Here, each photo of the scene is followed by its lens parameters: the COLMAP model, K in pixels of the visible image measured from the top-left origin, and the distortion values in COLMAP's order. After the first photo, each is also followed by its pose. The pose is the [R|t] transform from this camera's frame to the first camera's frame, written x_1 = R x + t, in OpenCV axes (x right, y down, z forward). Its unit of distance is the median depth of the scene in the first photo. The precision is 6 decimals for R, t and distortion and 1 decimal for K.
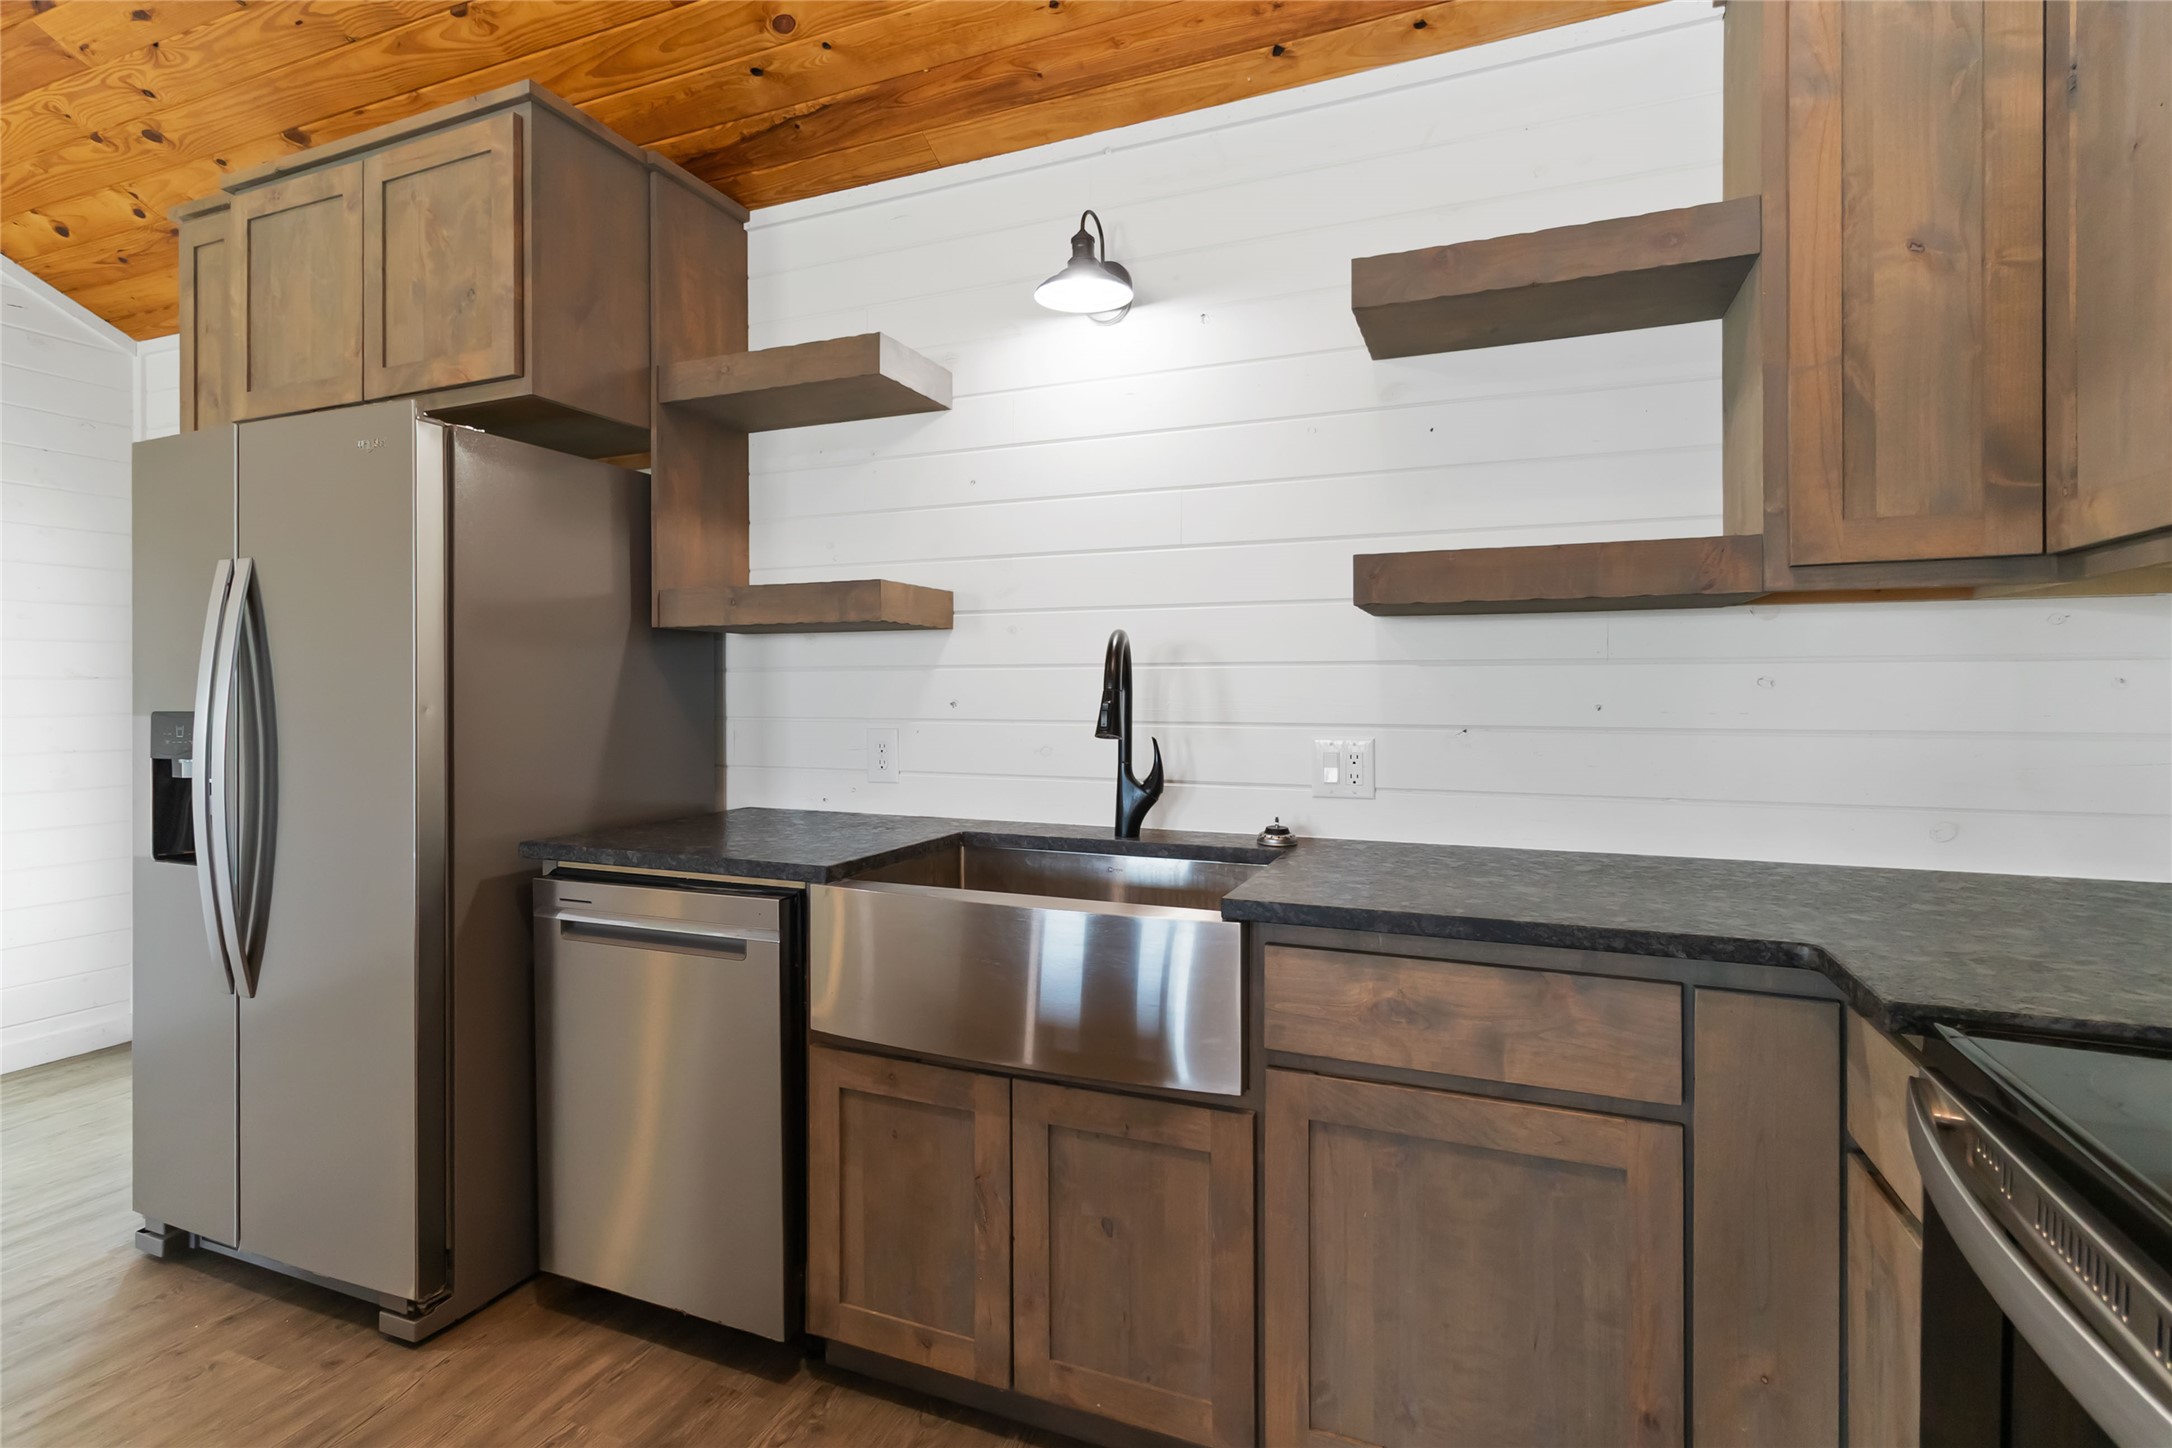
lens RADIAL K [[1021.8, 0, 1094.8], [0, 1021.8, 684.0], [0, 0, 1]] dist [0.002924, 0.001185]
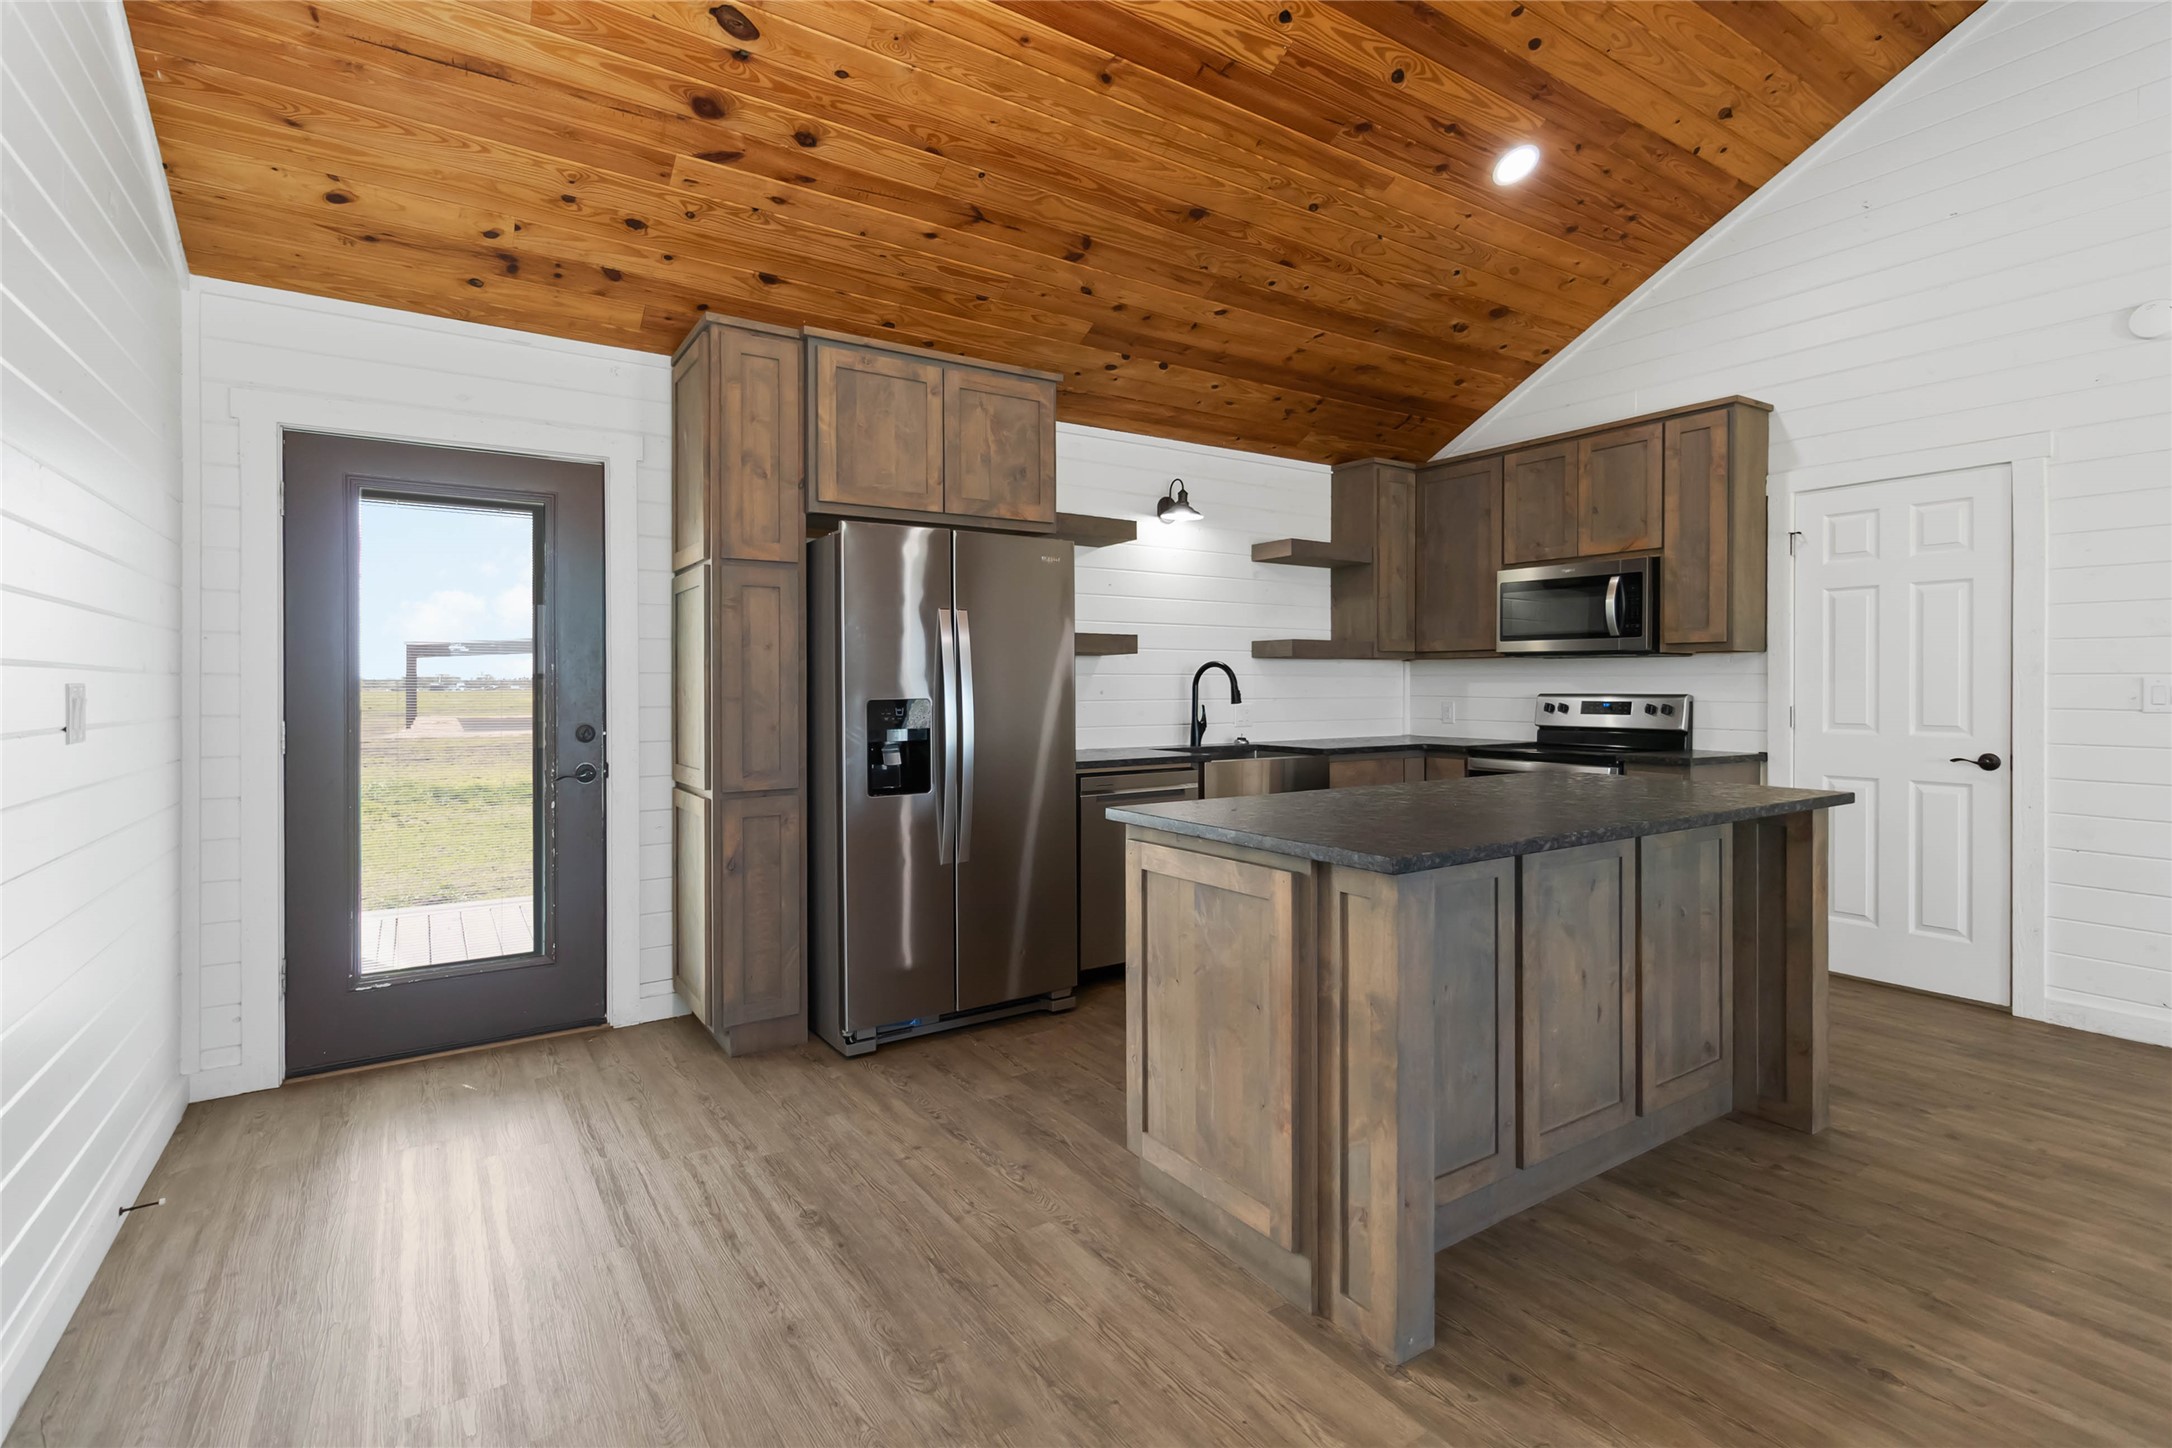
lens RADIAL K [[1017.5, 0, 1095.7], [0, 1017.5, 691.7], [0, 0, 1]] dist [0.001979, 0.001198]
pose [[0.560888, -0.005344, 0.827875, -2.103209], [-0.000588, 0.999976, 0.006854, 0.004305], [-0.827892, -0.004331, 0.560871, -0.148148]]
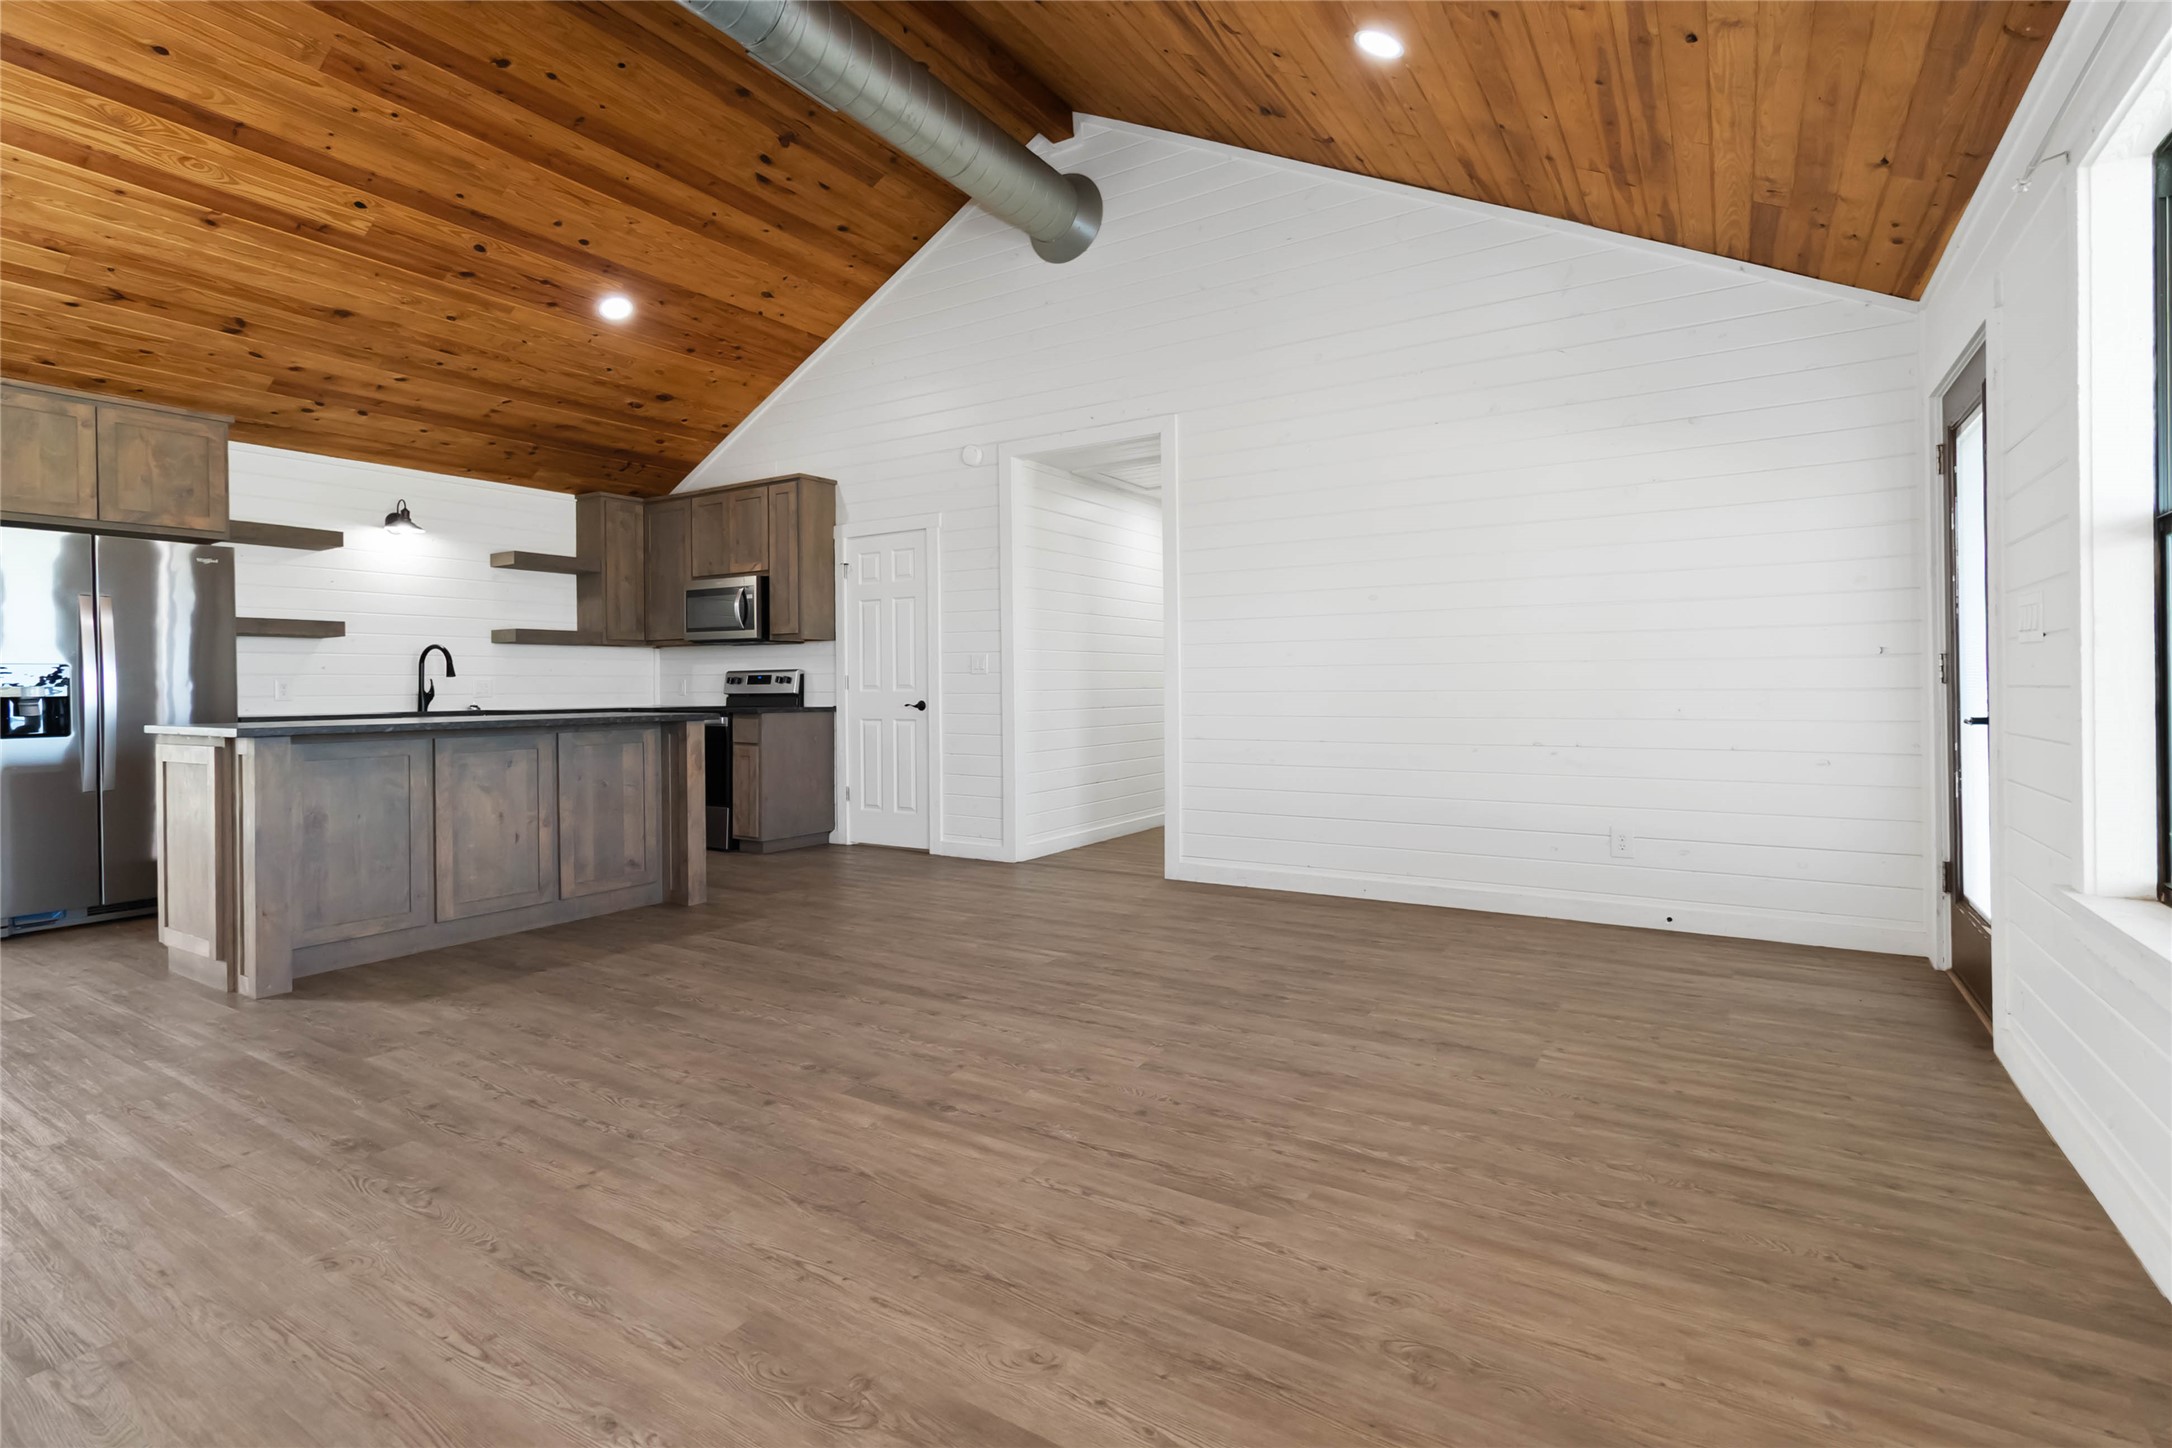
lens RADIAL K [[1017.5, 0, 1095.7], [0, 1017.5, 691.7], [0, 0, 1]] dist [0.001979, 0.001198]
pose [[0.173668, -0.005456, 0.984789, -2.633161], [0.006082, 0.999972, 0.004468, 0.089772], [-0.984786, 0.005213, 0.173696, -1.515278]]
